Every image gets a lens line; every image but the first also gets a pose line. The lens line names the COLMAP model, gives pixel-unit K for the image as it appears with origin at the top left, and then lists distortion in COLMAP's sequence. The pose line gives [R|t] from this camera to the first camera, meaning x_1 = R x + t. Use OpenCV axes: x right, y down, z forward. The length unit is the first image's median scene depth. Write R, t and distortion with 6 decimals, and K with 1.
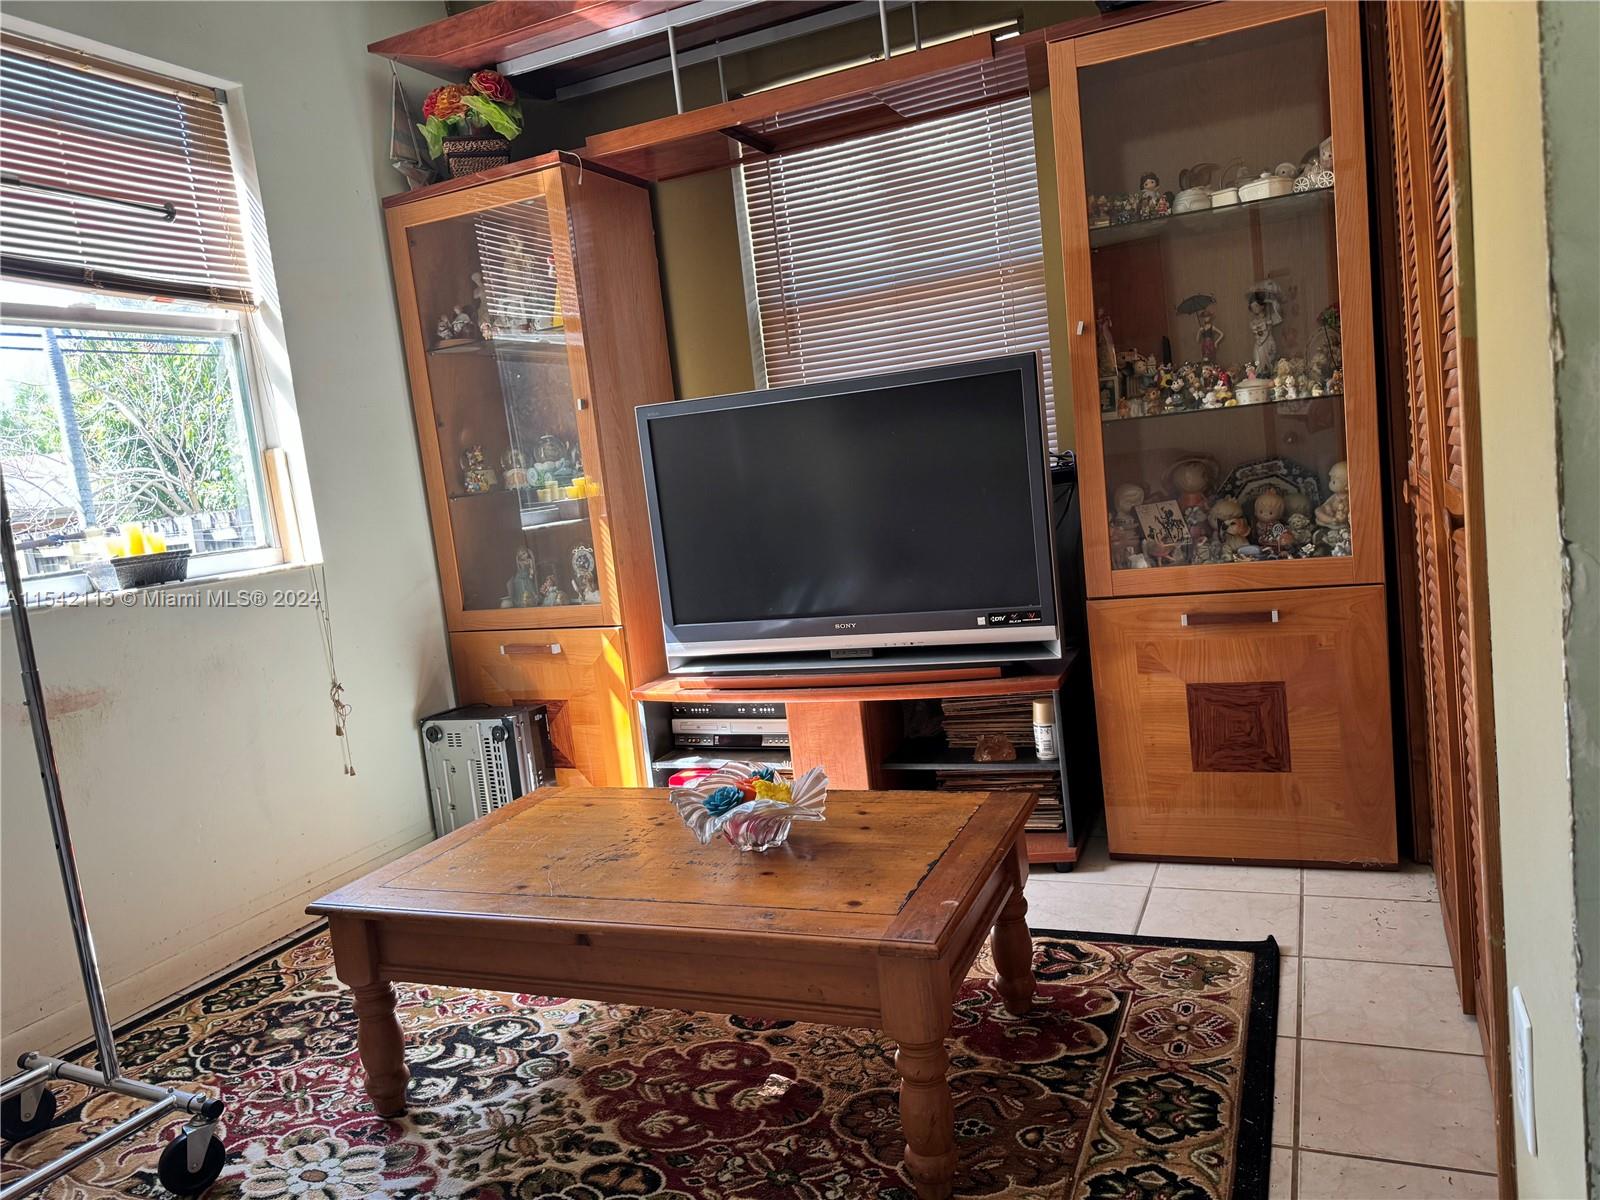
lens RADIAL K [[1137.9, 0, 798.6], [0, 1137.9, 595.5], [0, 0, 1]] dist [-0.001762, -0.003777]
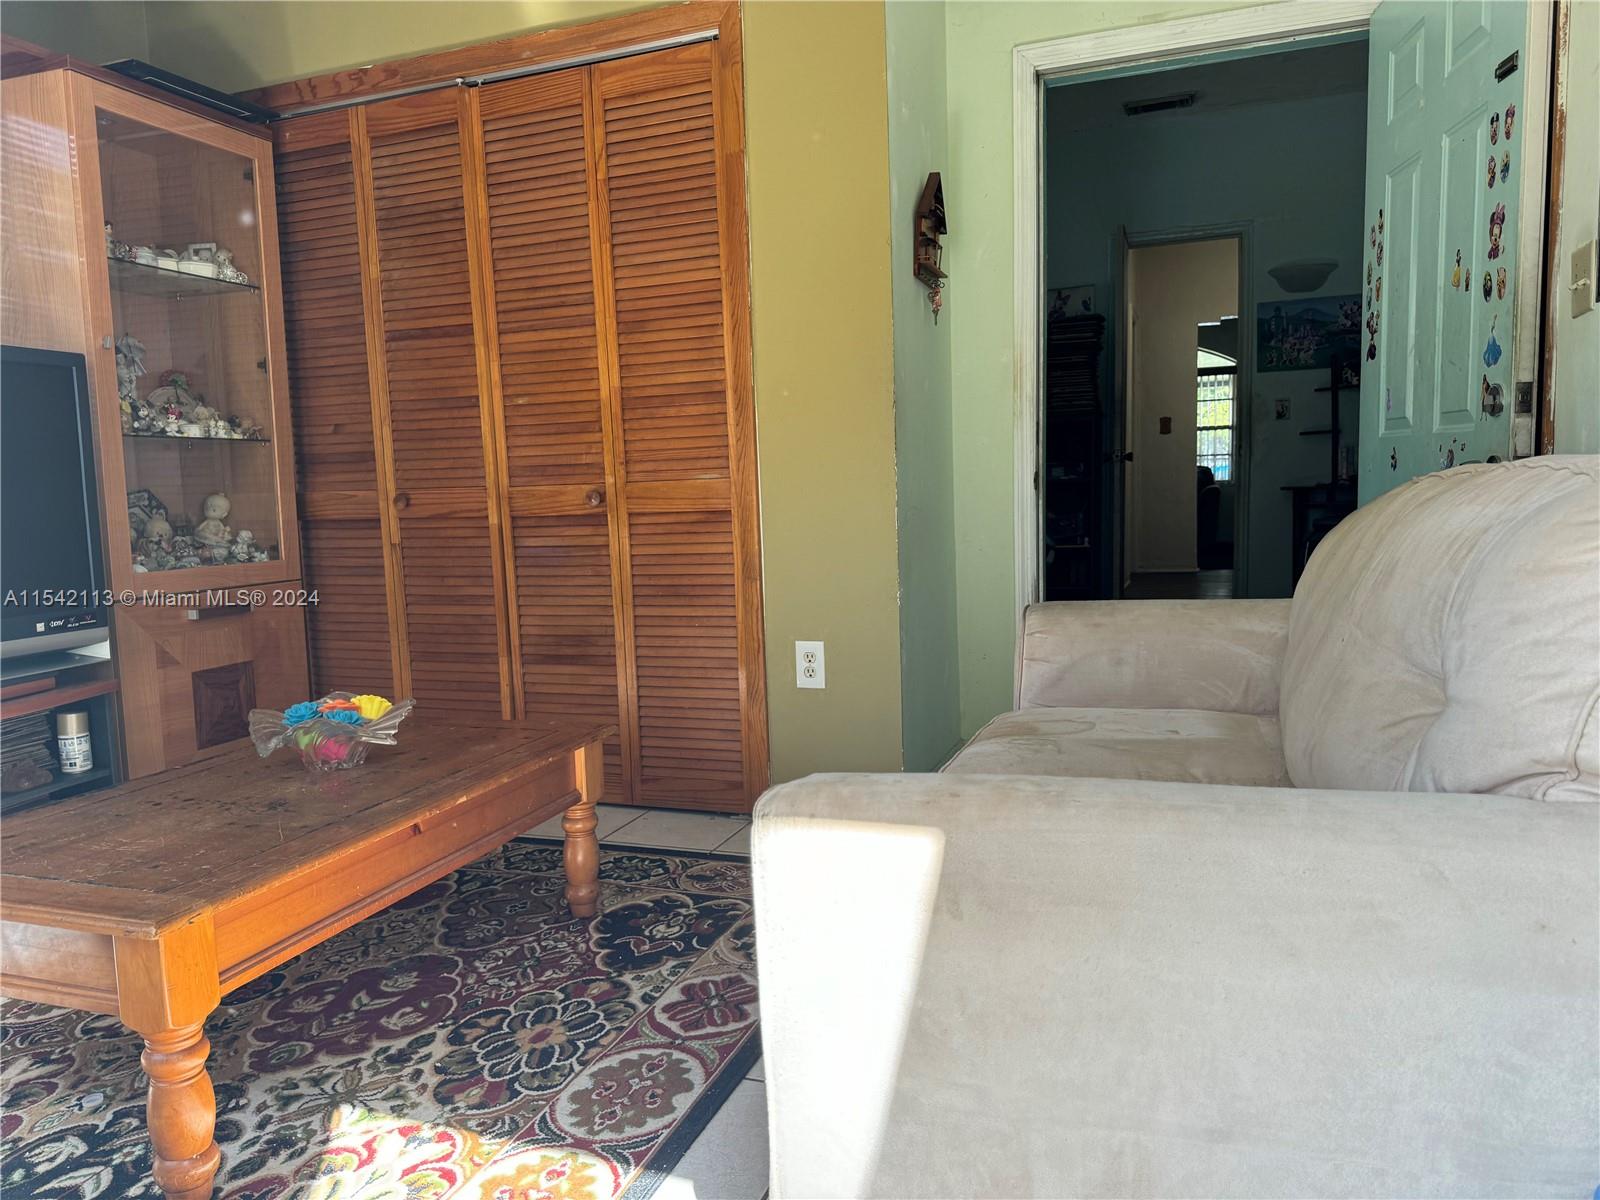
lens RADIAL K [[1137.9, 0, 796.0], [0, 1137.9, 602.7], [0, 0, 1]] dist [-0.001762, -0.003777]
pose [[-0.064754, 0.008262, 0.997867, -1.138444], [0.143431, 0.989660, 0.001113, 0.126773], [-0.987540, 0.143198, -0.065270, 0.620671]]
